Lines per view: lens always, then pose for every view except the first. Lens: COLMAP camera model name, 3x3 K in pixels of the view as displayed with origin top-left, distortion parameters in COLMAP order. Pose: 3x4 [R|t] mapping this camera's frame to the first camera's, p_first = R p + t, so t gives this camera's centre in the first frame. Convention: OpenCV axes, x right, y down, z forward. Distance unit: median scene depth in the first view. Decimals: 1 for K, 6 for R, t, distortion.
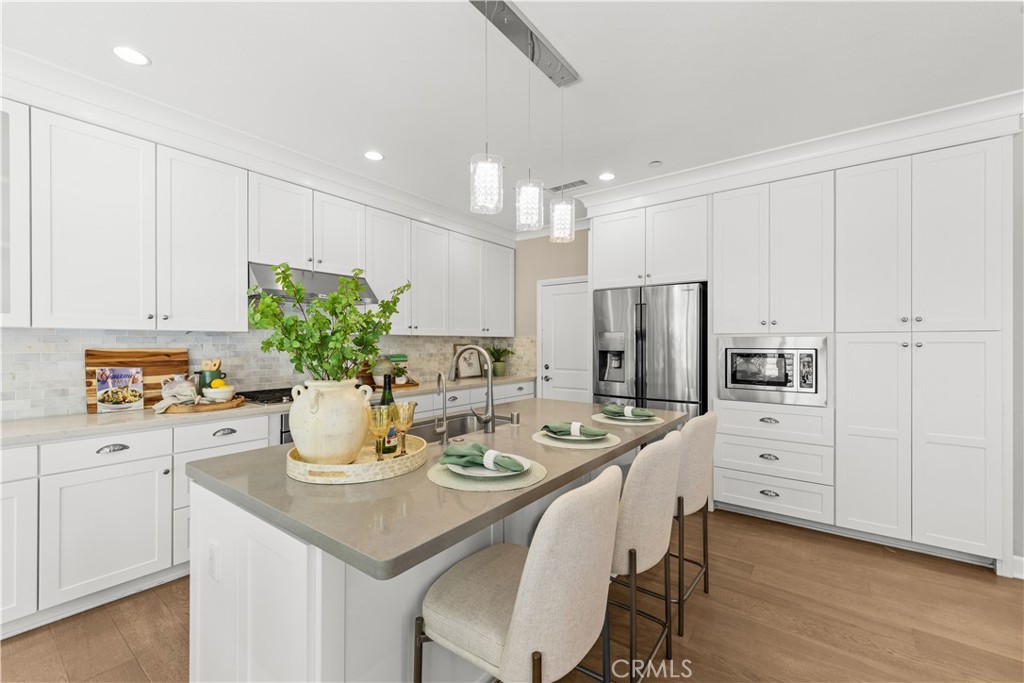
lens RADIAL K [[419.7, 0, 512.0], [0, 419.7, 341.5], [0, 0, 1]] dist [0.001062, 0.000179]
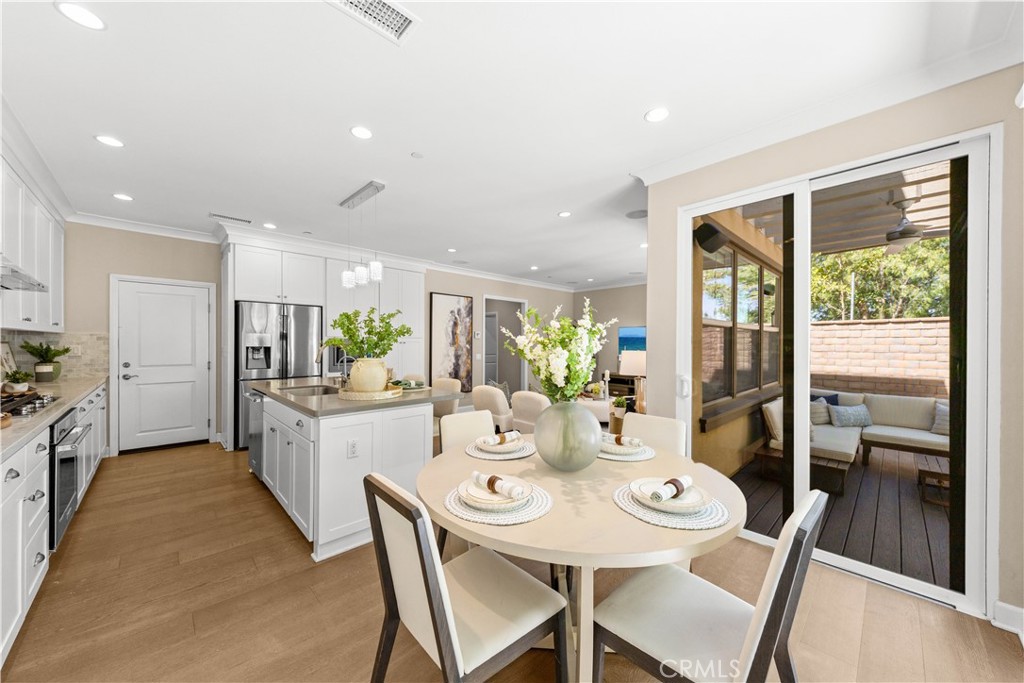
lens RADIAL K [[364.6, 0, 509.0], [0, 364.6, 344.6], [0, 0, 1]] dist [0.013499, -0.000069]
pose [[0.154386, -0.005118, 0.987997, -0.802008], [-0.008153, 0.999946, 0.006454, 0.000459], [-0.987977, -0.009052, 0.154336, -0.010062]]
